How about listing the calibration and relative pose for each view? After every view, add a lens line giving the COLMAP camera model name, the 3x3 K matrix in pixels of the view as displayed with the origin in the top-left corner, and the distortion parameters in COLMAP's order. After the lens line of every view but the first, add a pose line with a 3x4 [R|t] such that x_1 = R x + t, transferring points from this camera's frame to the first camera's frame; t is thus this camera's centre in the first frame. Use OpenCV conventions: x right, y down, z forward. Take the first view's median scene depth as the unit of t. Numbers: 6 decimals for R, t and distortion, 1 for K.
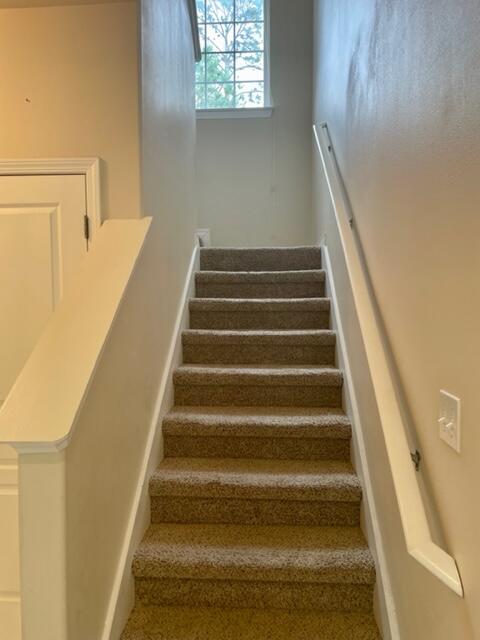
lens RADIAL K [[485.4, 0, 241.3], [0, 485.4, 317.3], [0, 0, 1]] dist [0.045898, -0.008373]
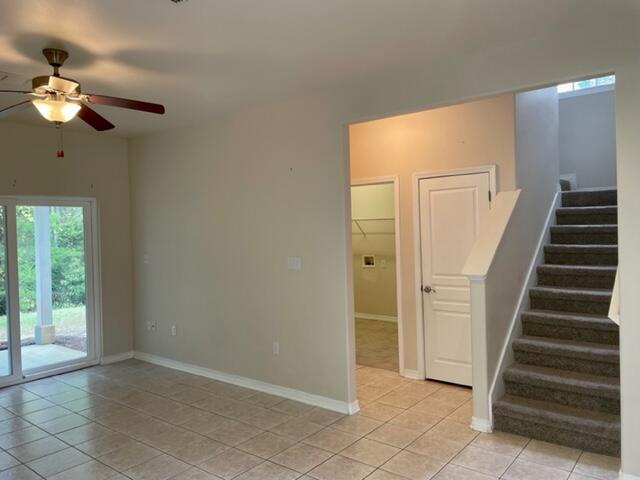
lens RADIAL K [[485.4, 0, 321.8], [0, 485.4, 234.1], [0, 0, 1]] dist [0.045898, -0.008373]
pose [[0.812240, -0.010141, -0.583235, 0.345554], [0.005244, 0.999935, -0.010082, 0.004577], [0.583300, 0.005130, 0.812241, -1.210316]]
